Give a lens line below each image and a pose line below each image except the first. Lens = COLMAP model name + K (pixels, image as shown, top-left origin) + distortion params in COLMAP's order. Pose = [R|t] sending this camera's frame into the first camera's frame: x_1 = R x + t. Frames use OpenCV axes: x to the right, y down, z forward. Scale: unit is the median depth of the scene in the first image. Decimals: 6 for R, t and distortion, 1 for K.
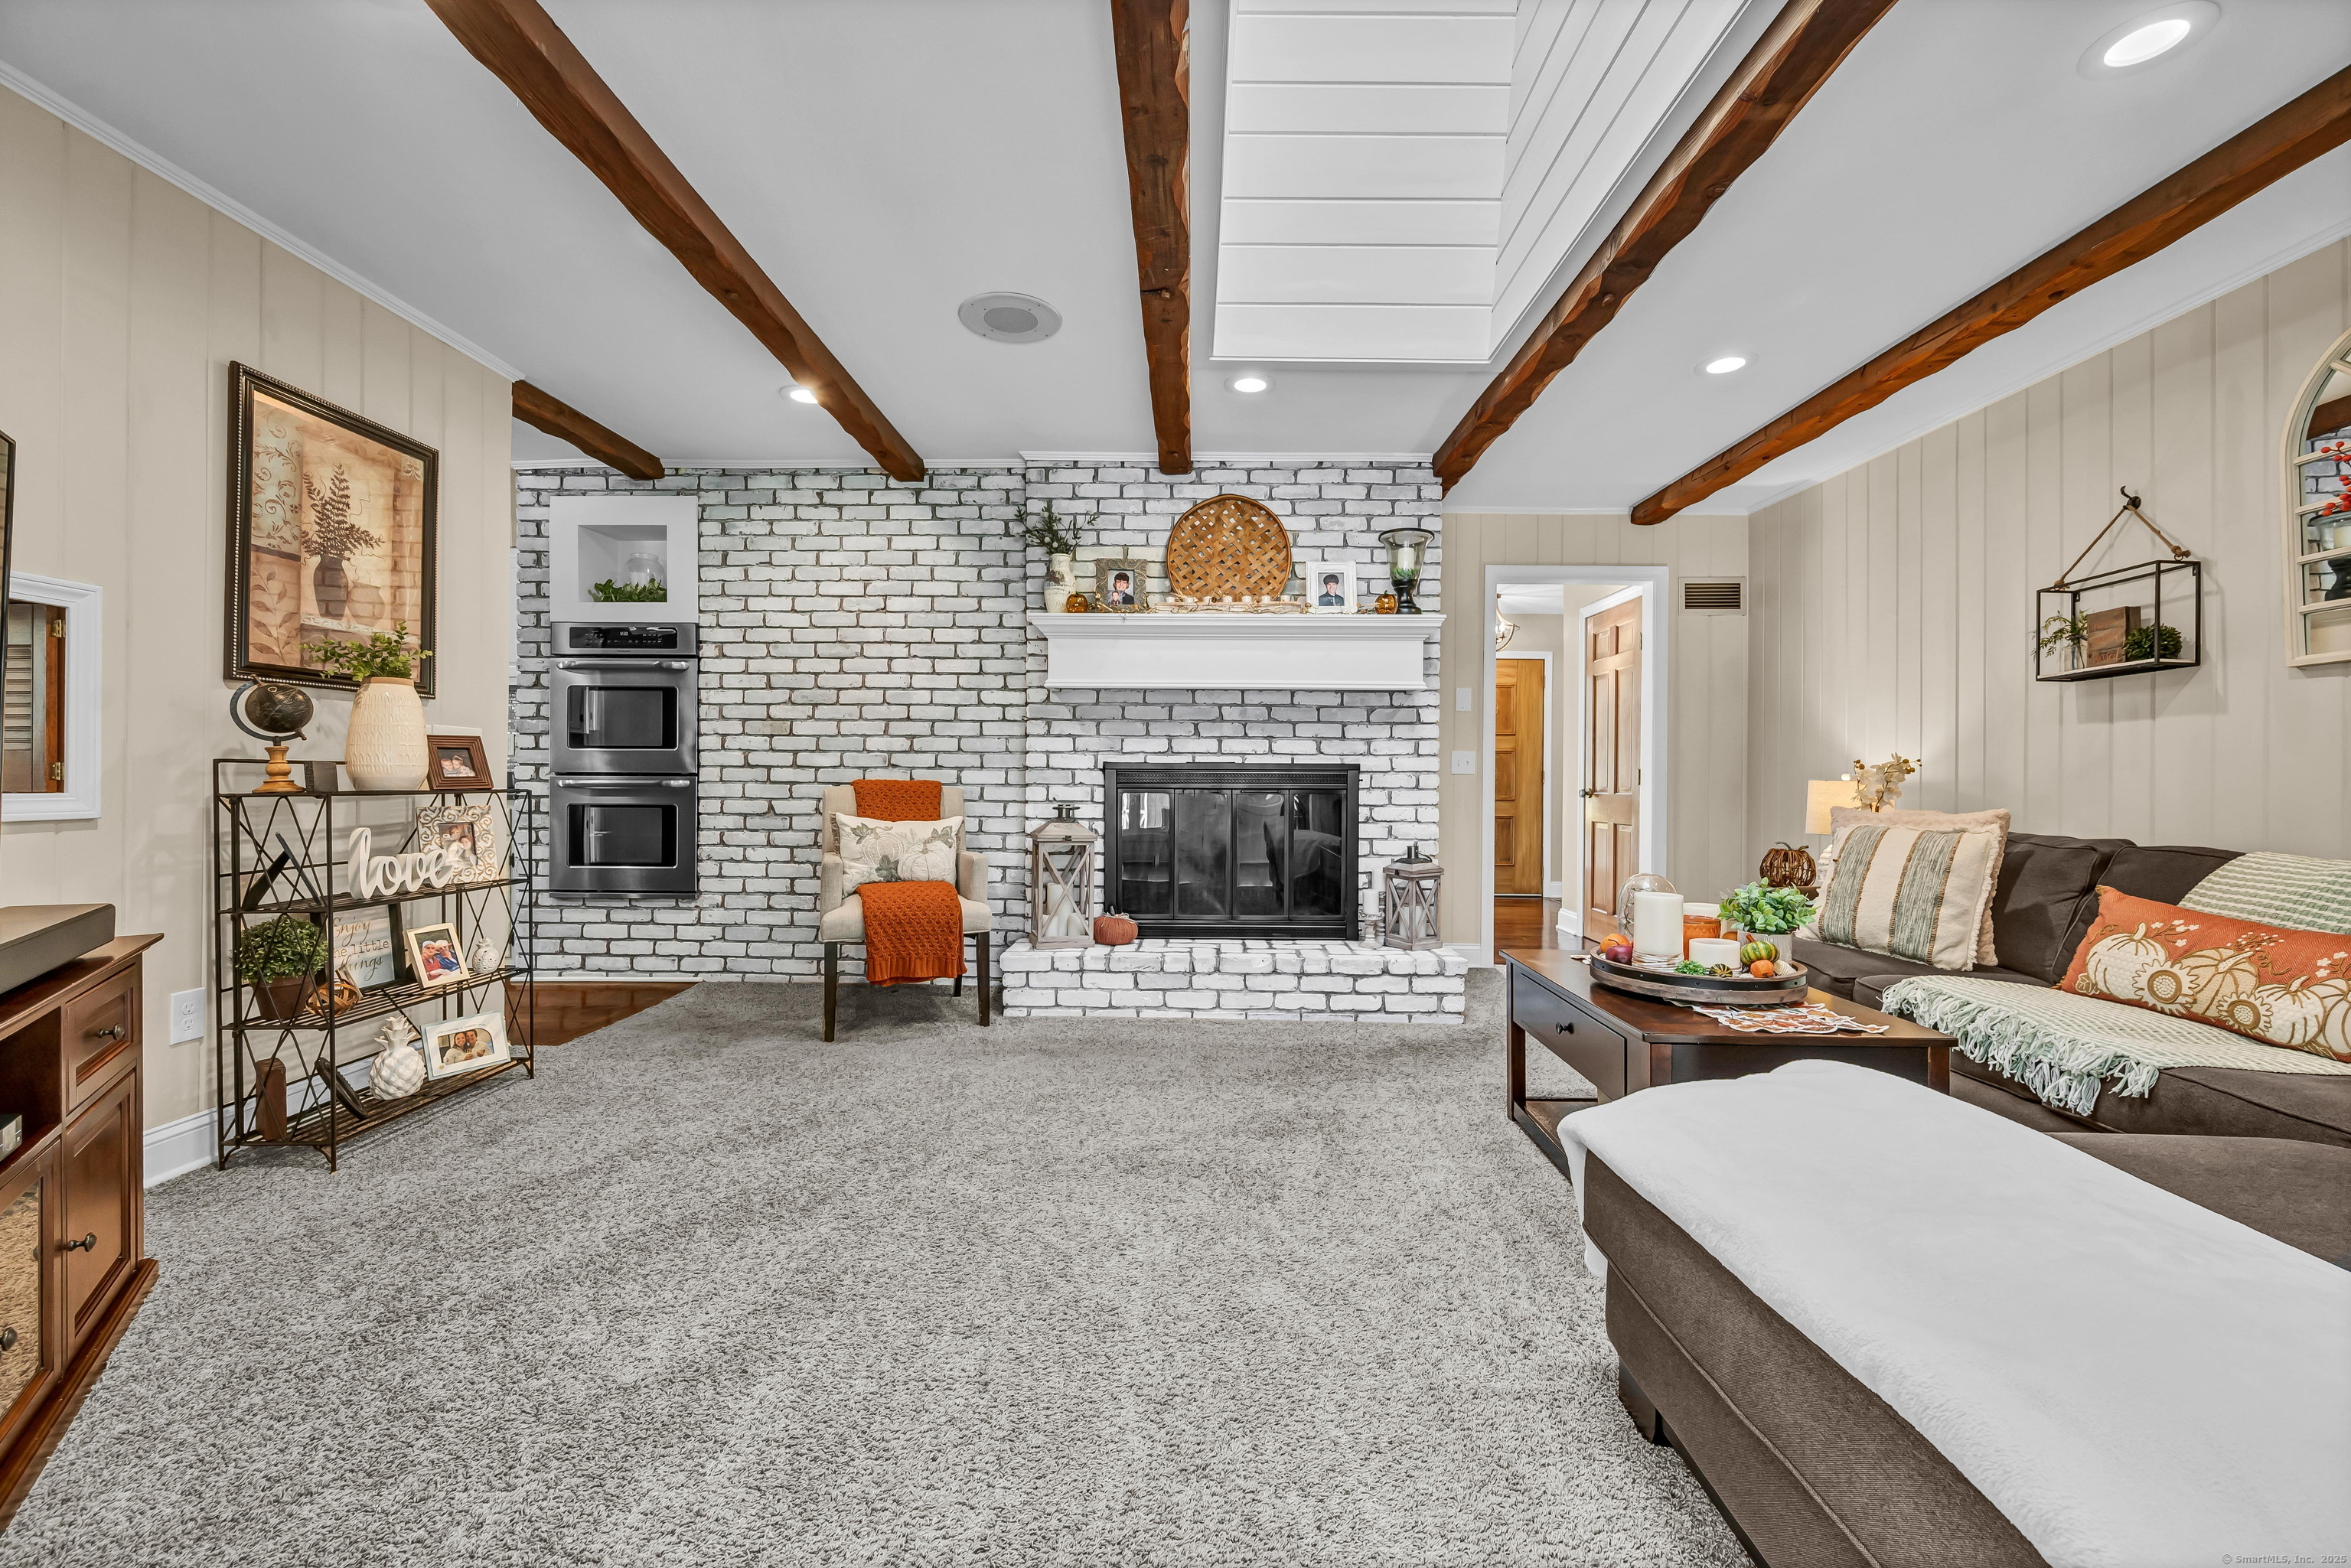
lens RADIAL K [[952.6, 0, 1166.1], [0, 952.6, 773.2], [0, 0, 1]] dist [0.000586, 0.000160]
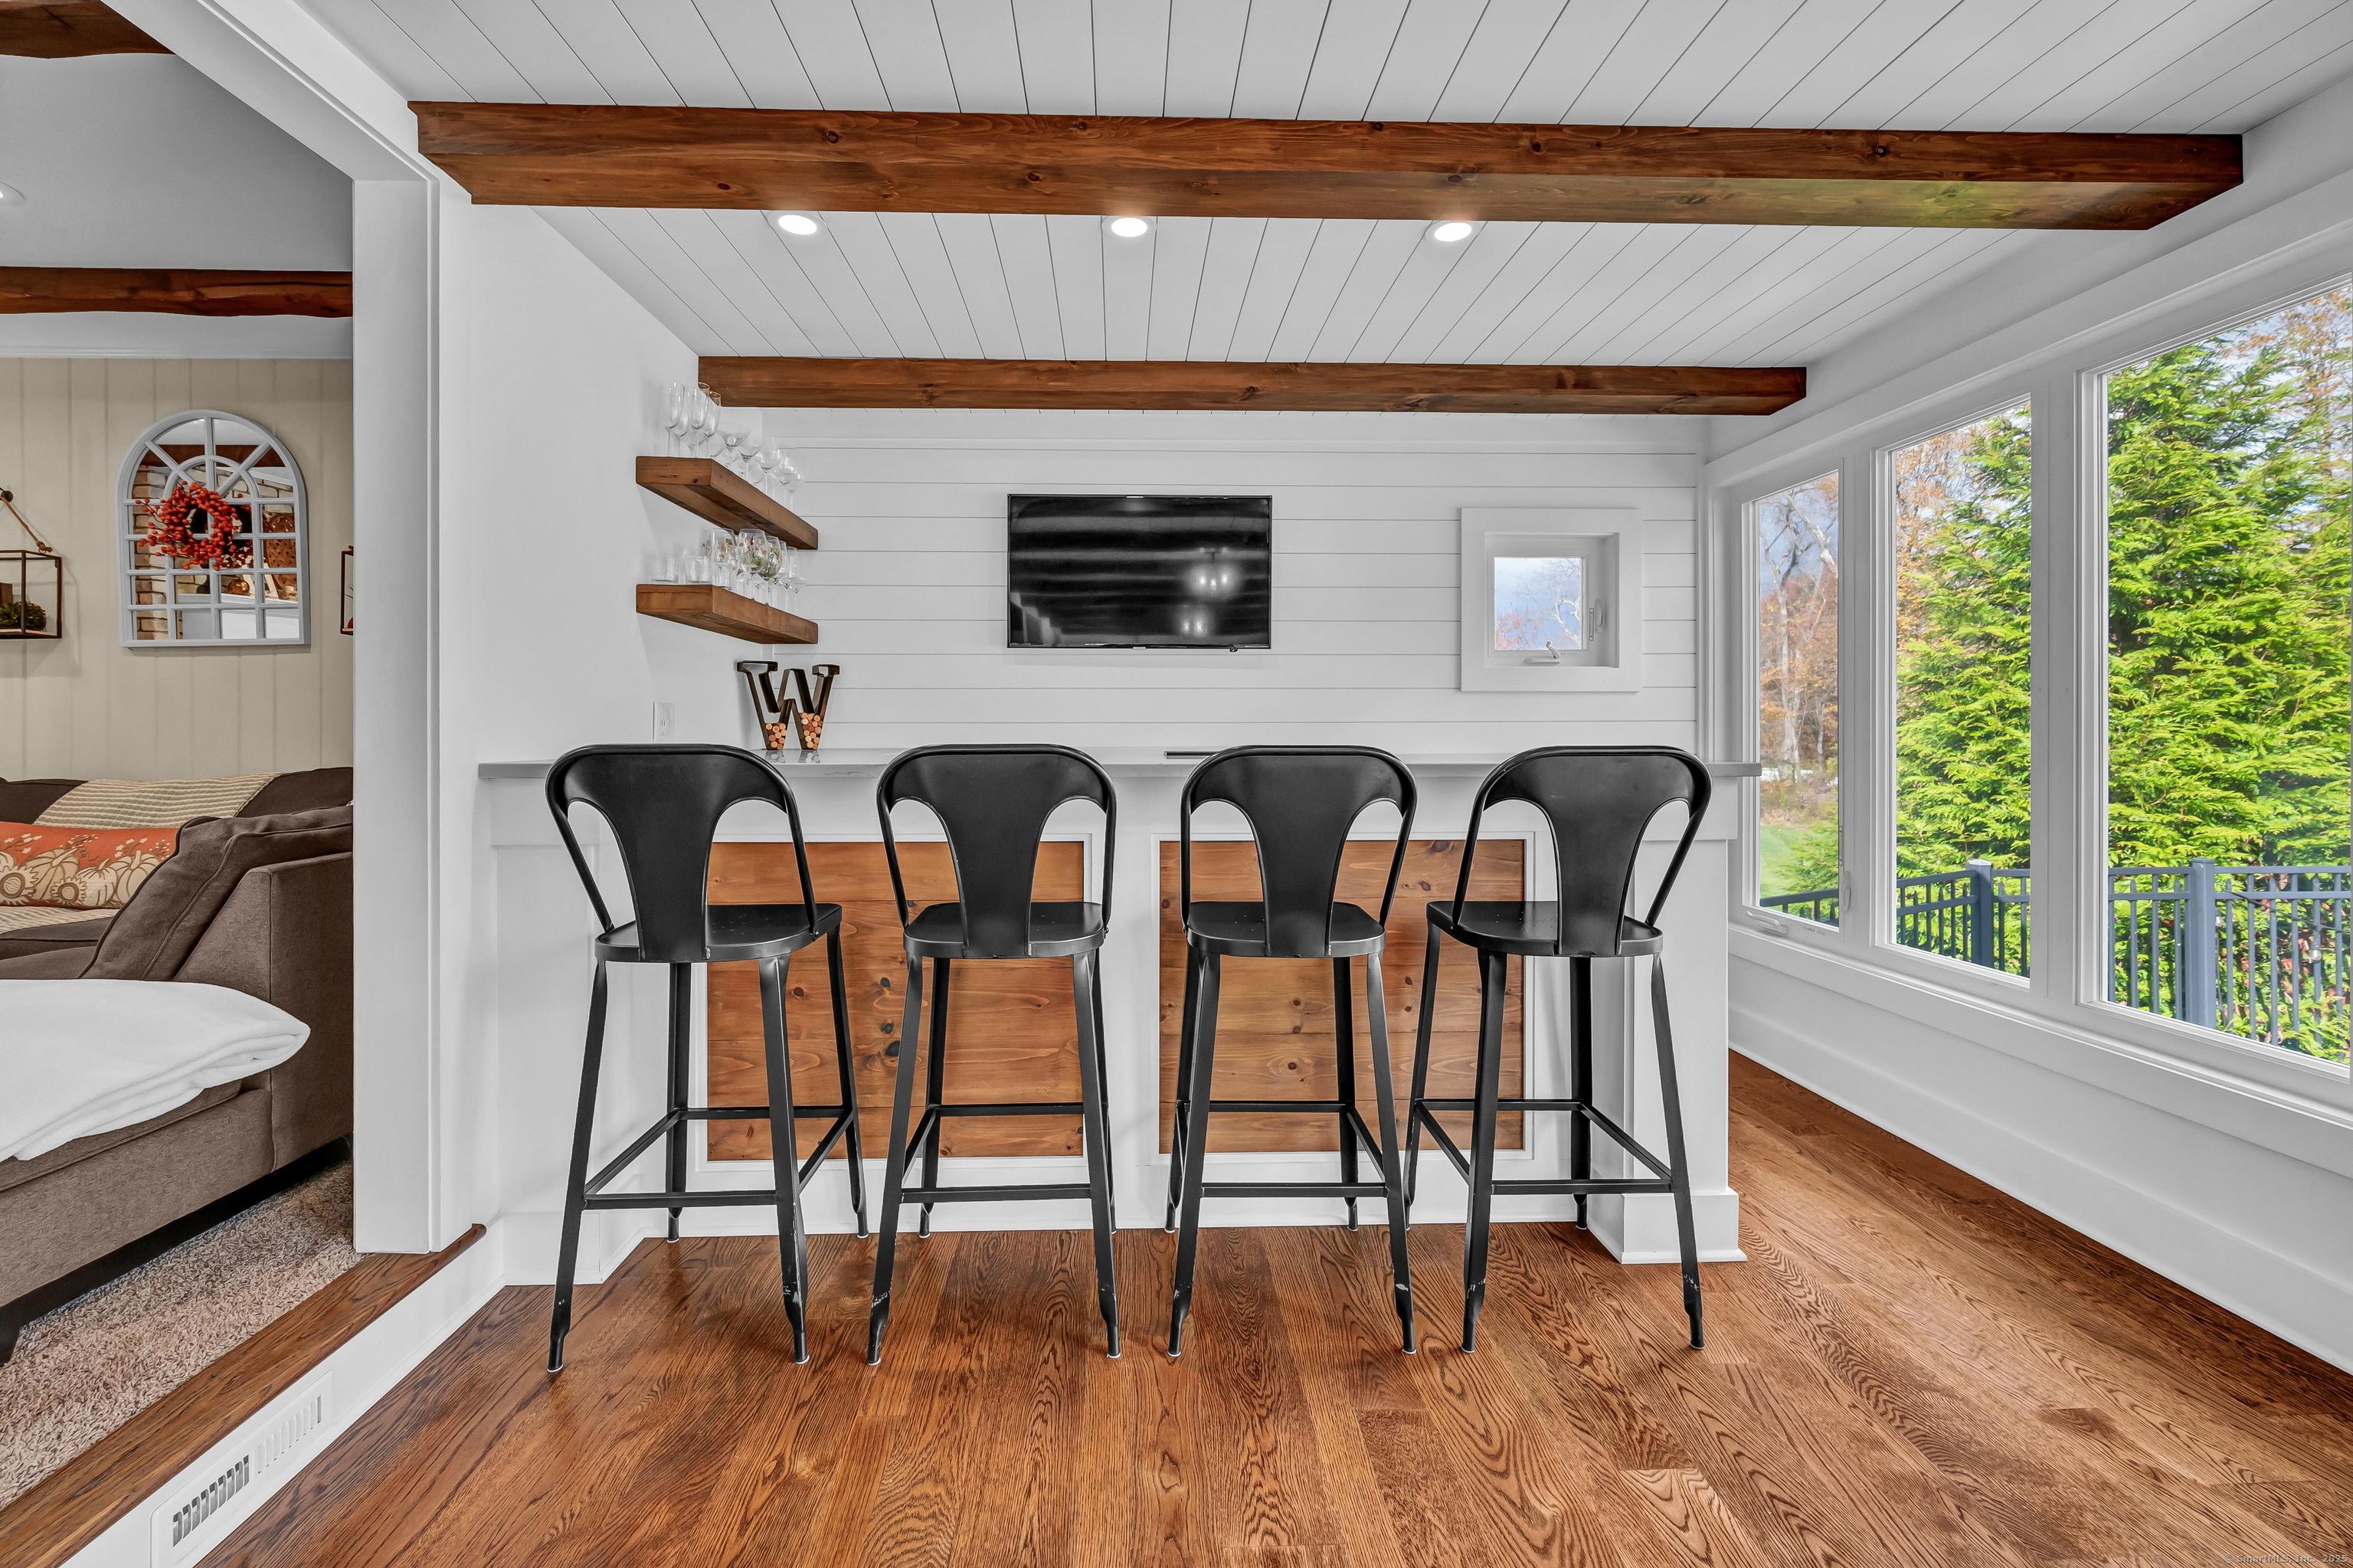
lens RADIAL K [[915.0, 0, 1167.1], [0, 915.0, 736.8], [0, 0, 1]] dist [-0.000350, -0.003459]
pose [[-0.073527, -0.016562, 0.997156, -0.279929], [-0.003348, 0.999861, 0.016360, -0.005308], [-0.997288, -0.002135, -0.073572, -0.447505]]
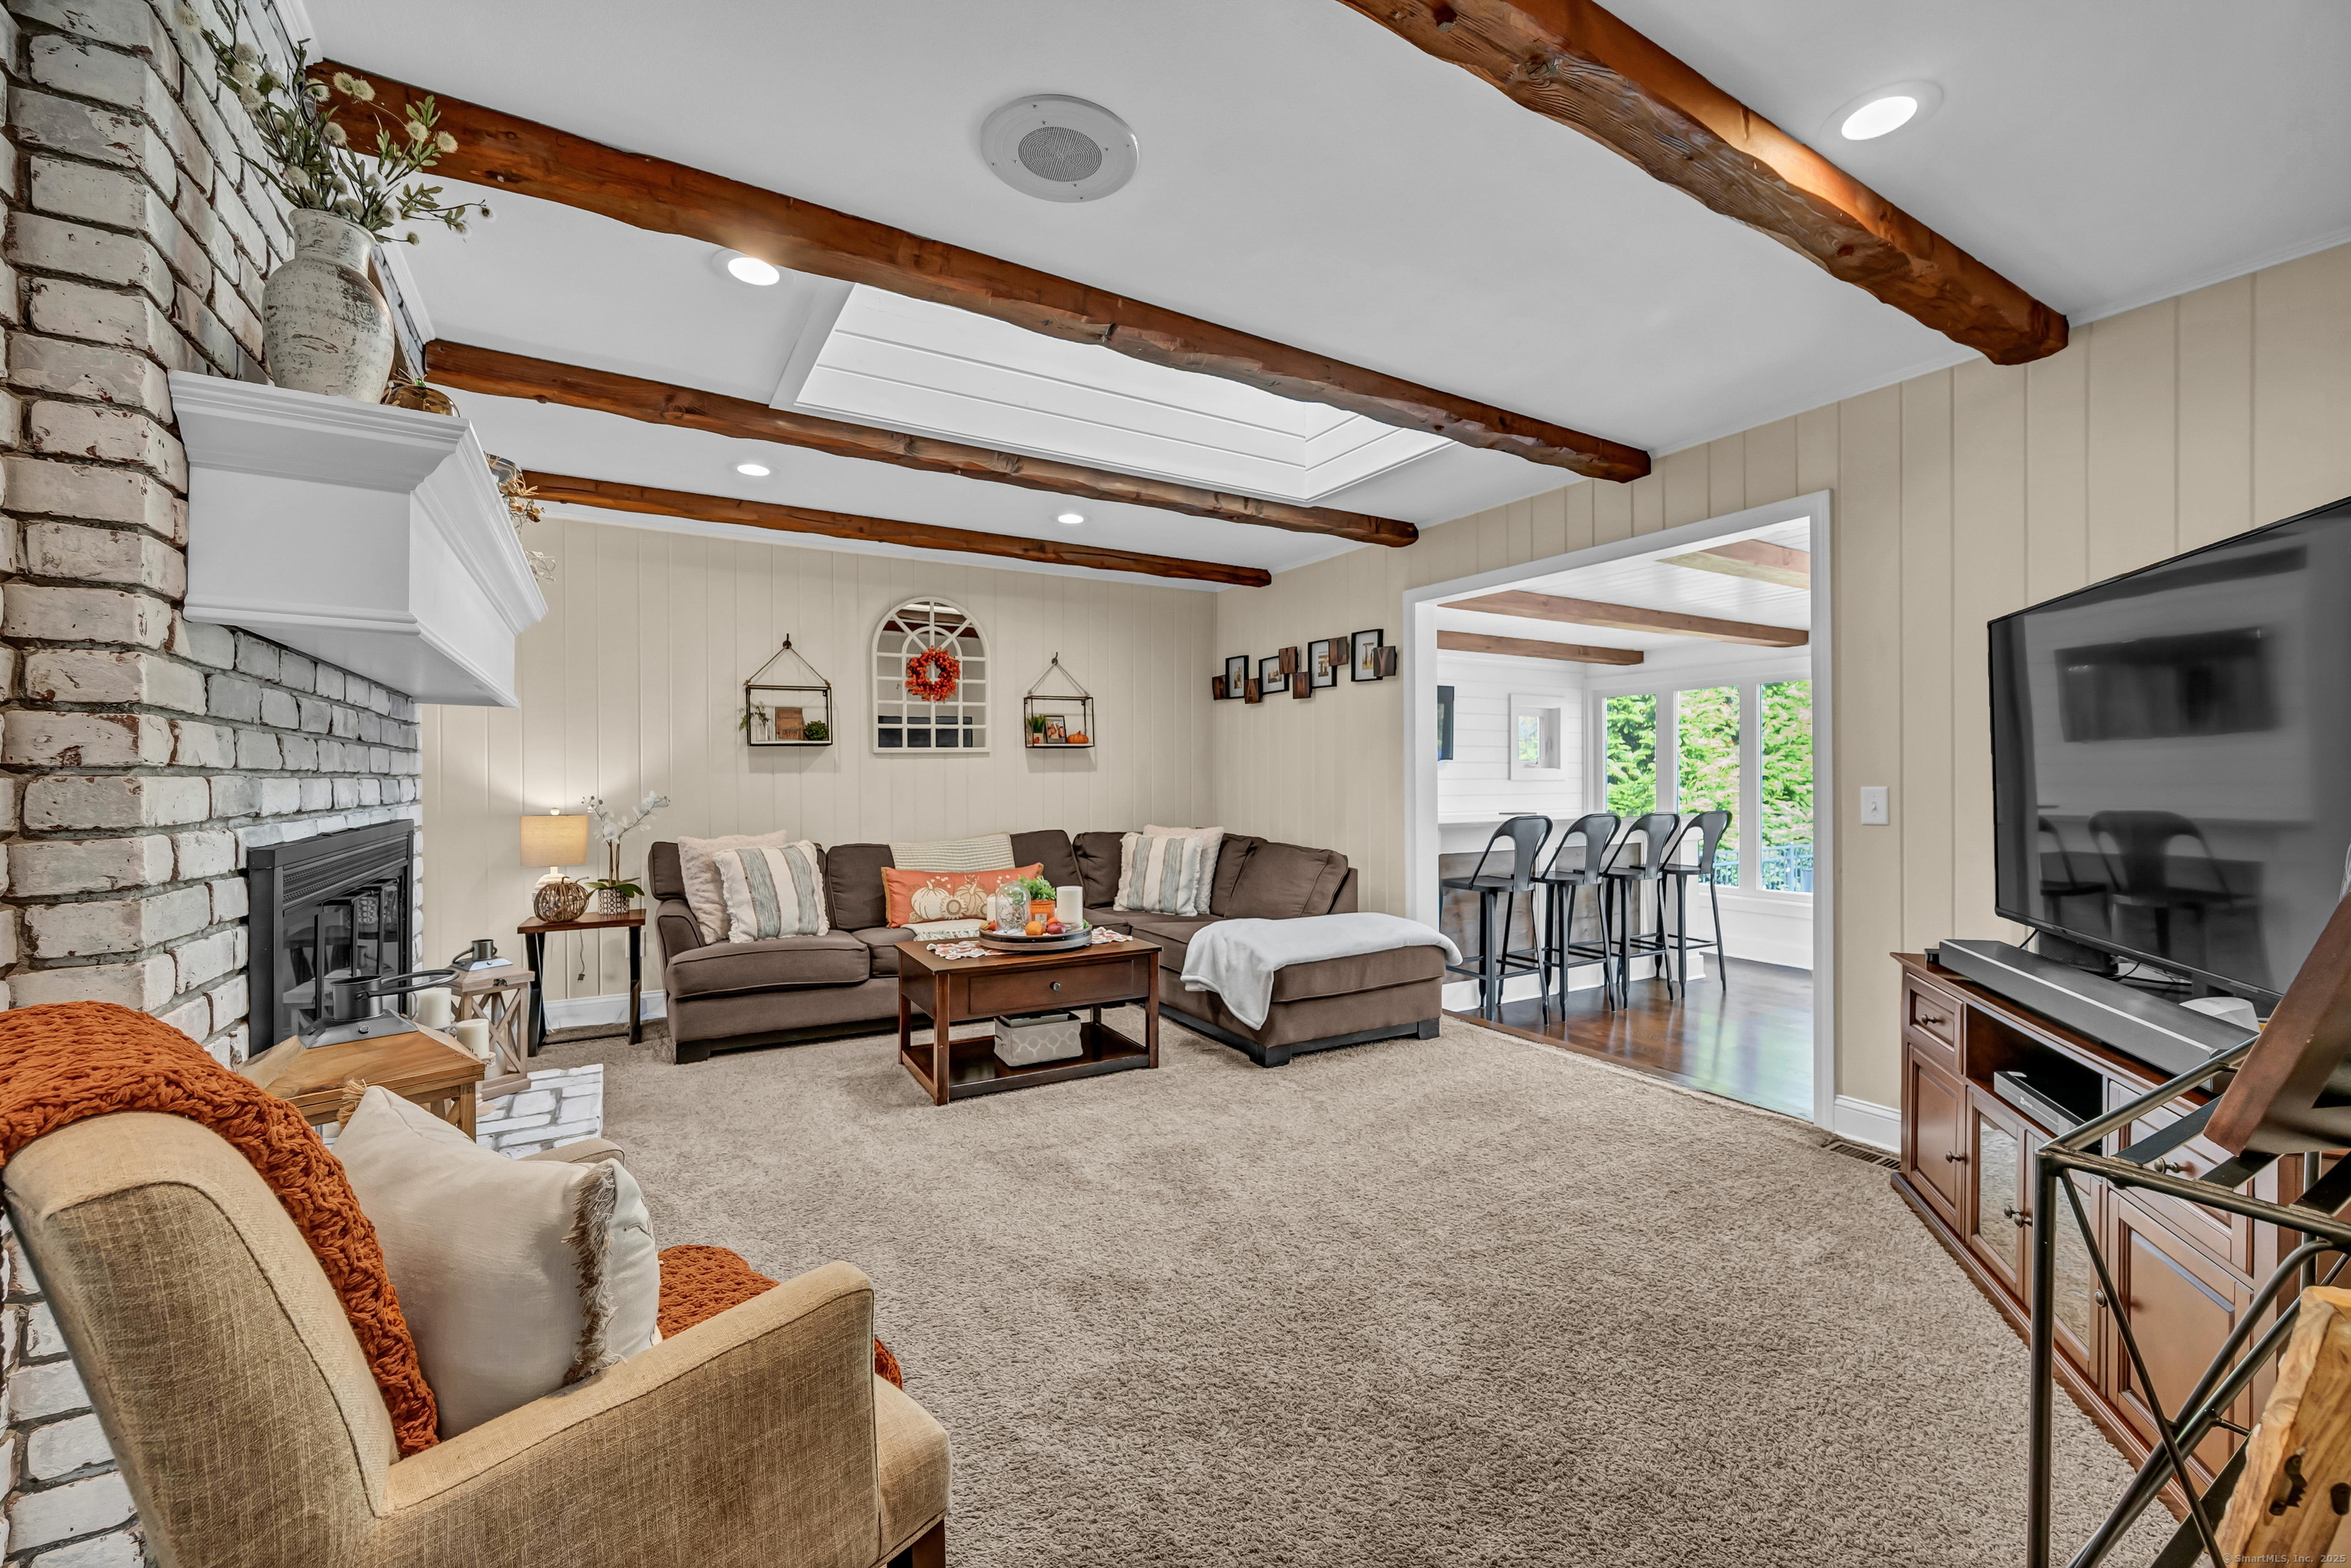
lens RADIAL K [[952.6, 0, 1166.1], [0, 952.6, 773.2], [0, 0, 1]] dist [0.000586, 0.000160]
pose [[-0.526670, -0.007344, 0.850038, -0.926302], [-0.012202, 0.999925, 0.001079, -0.077969], [-0.849982, -0.009804, -0.526720, 1.573525]]
